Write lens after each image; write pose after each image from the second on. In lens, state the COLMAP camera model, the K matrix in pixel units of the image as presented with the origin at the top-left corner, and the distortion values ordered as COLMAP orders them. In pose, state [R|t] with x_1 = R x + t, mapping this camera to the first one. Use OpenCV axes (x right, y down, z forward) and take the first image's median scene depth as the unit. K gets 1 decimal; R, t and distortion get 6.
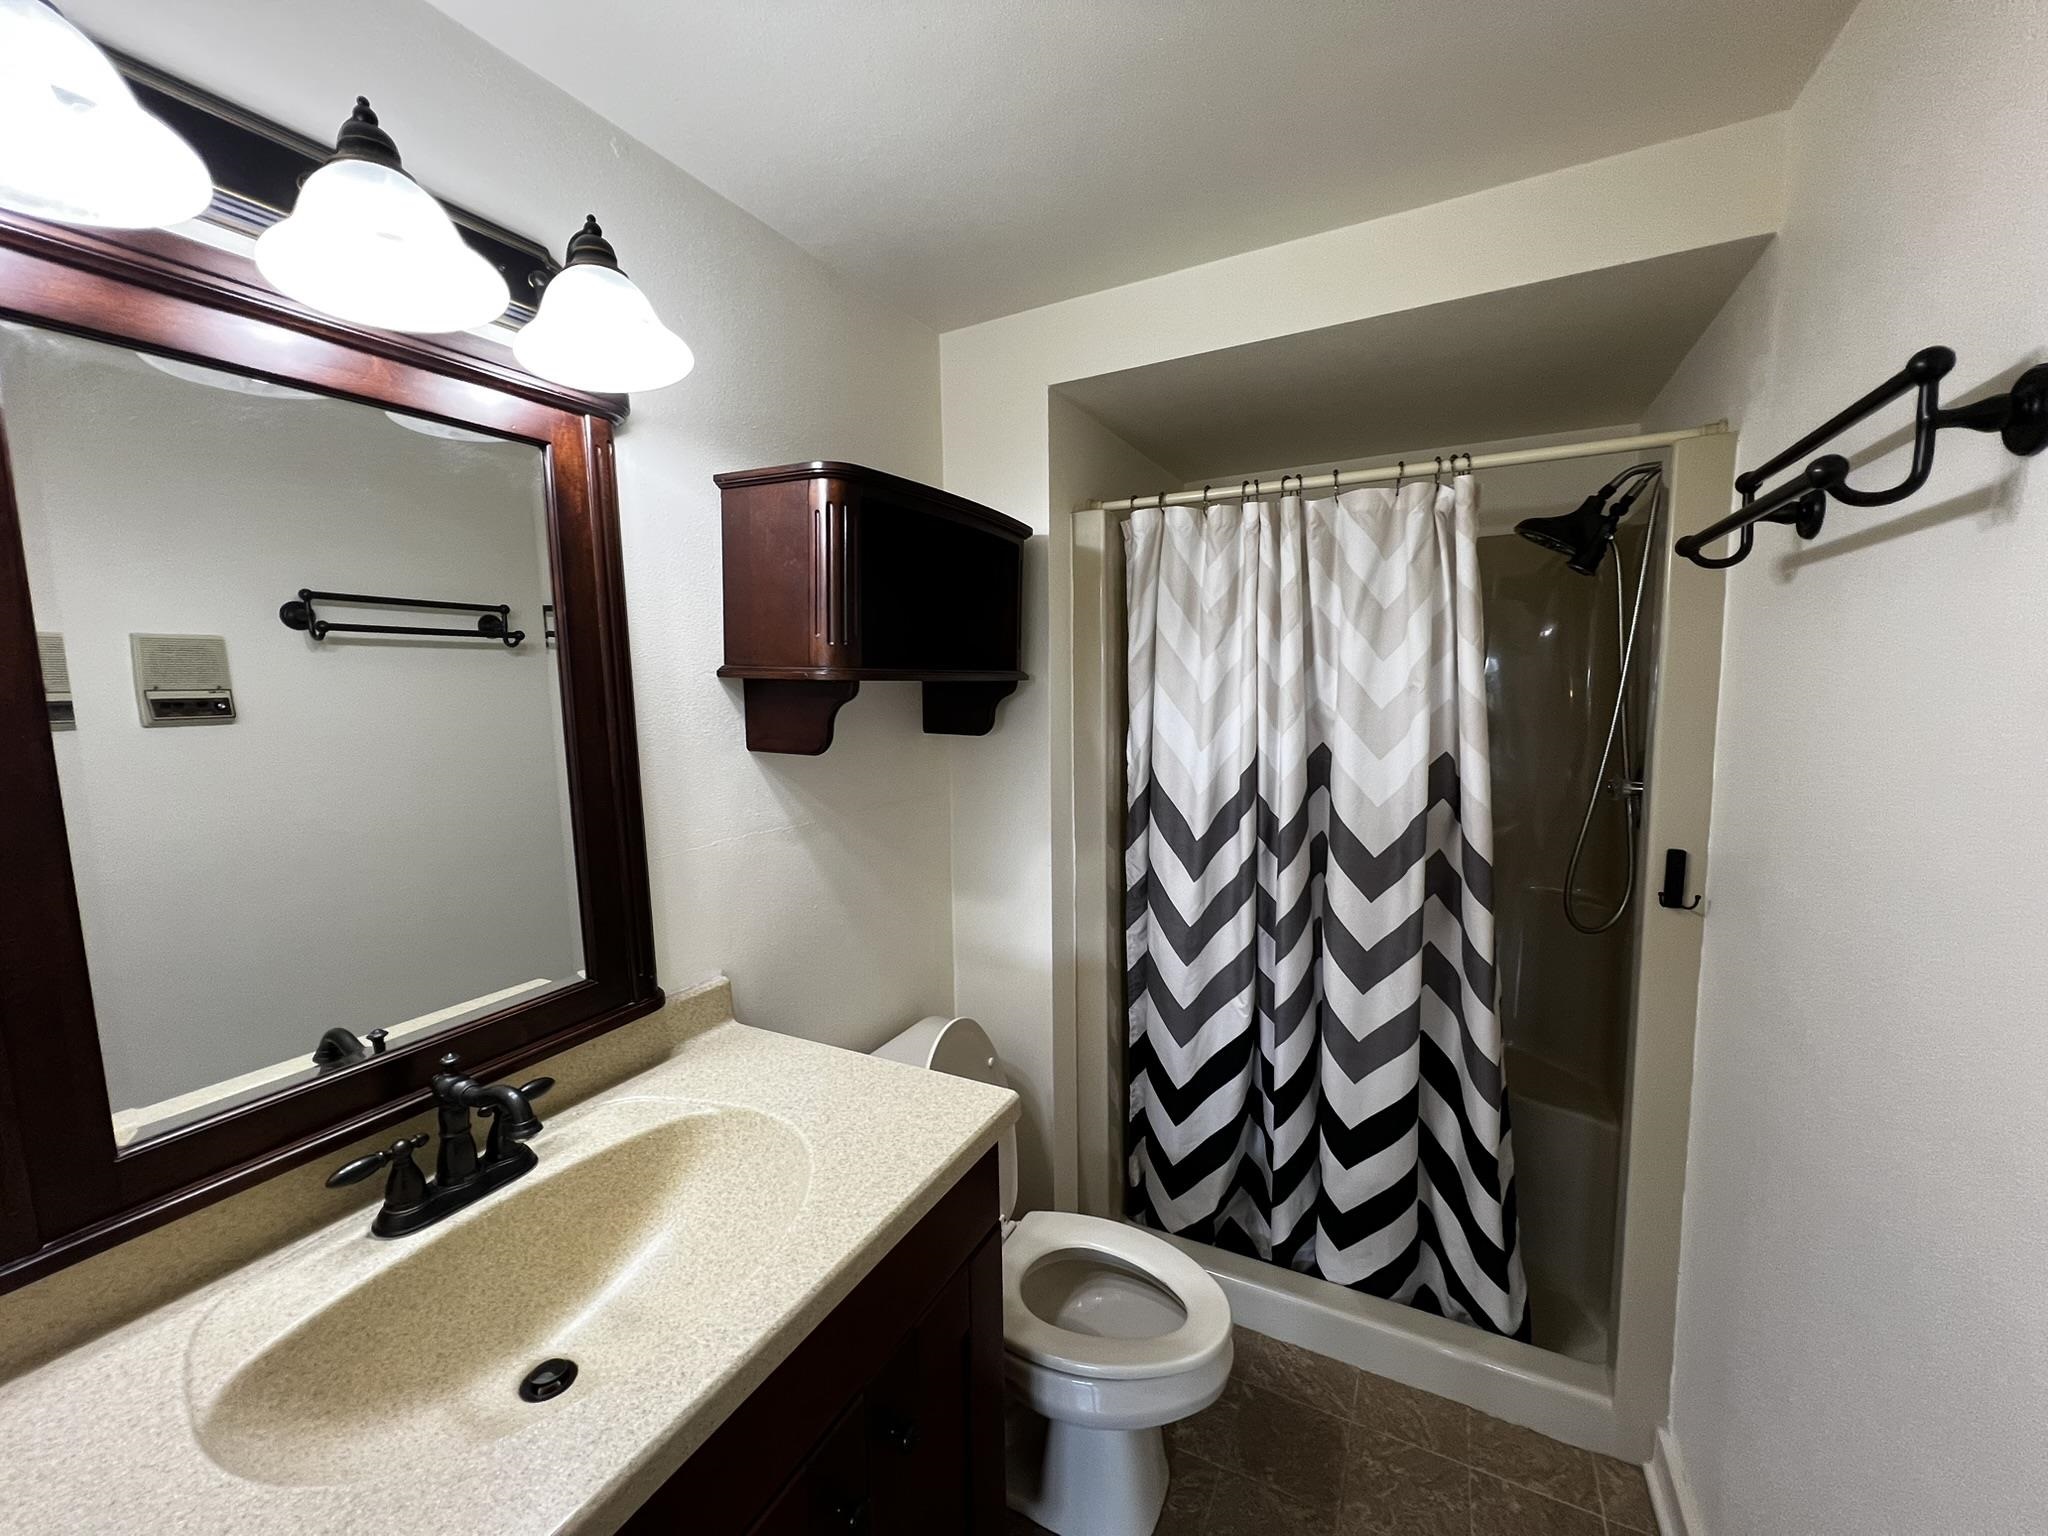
lens RADIAL K [[812.9, 0, 996.9], [0, 812.9, 768.0], [0, 0, 1]] dist [-0.001992, -0.000295]
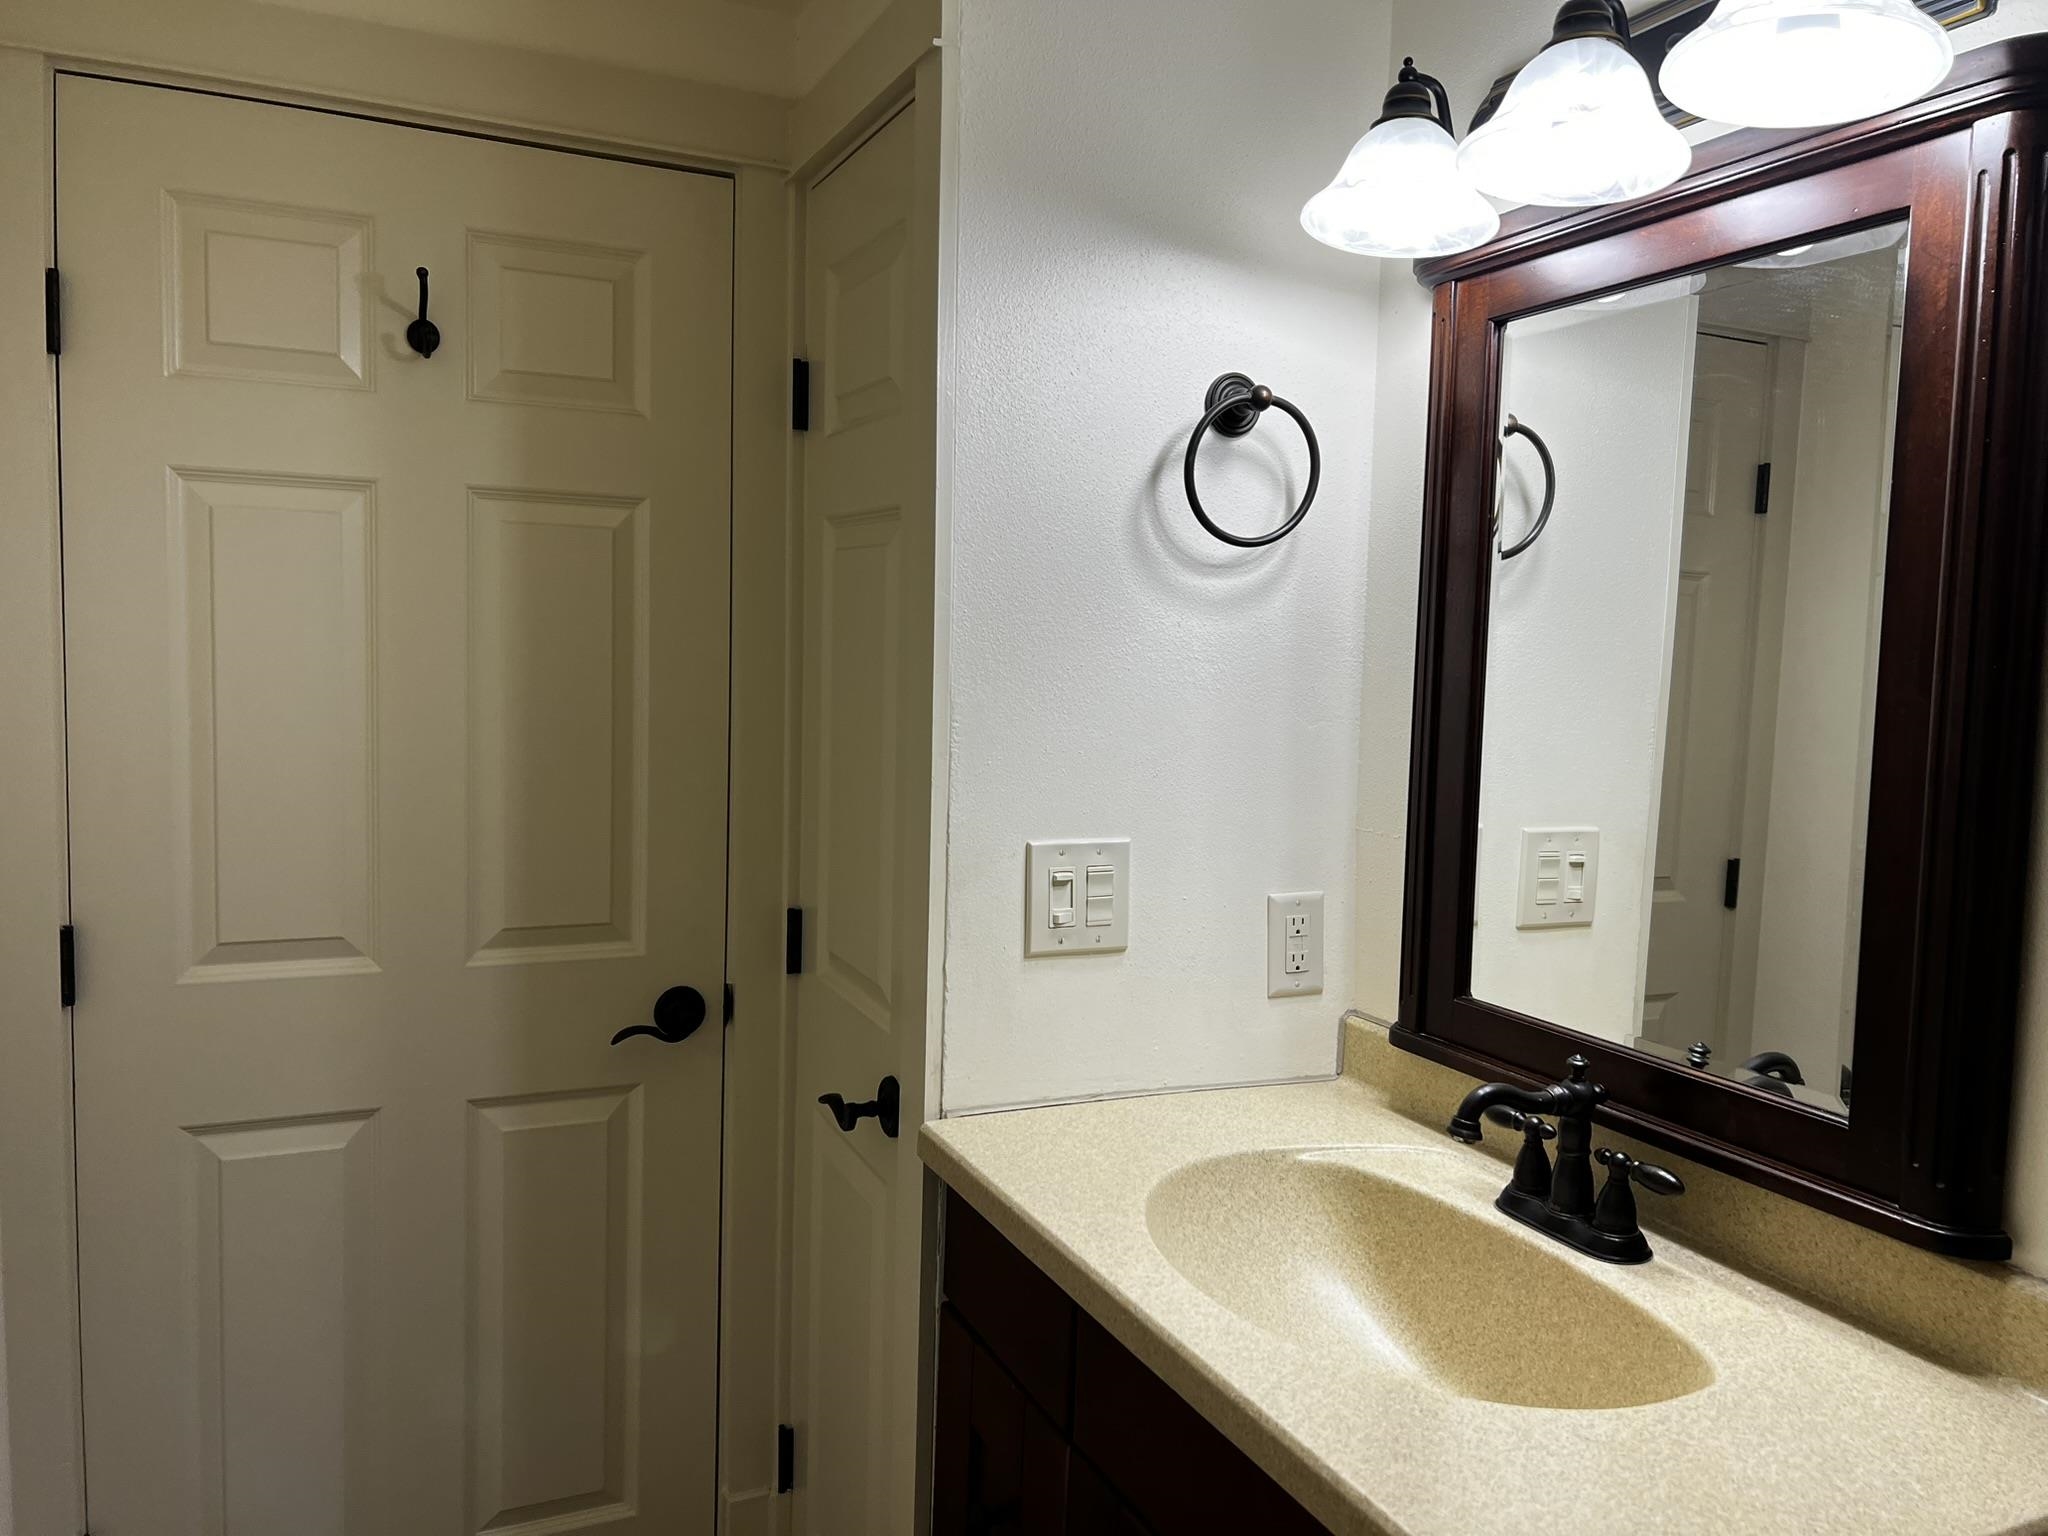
lens RADIAL K [[1547.4, 0, 1024.0], [0, 1547.4, 768.0], [0, 0, 1]] dist [-0.000891, -0.001771]
pose [[-0.591456, 0.071196, -0.803188, 0.745967], [-0.100046, 0.981918, 0.160712, -0.109642], [0.800107, 0.175410, -0.573638, 1.154709]]
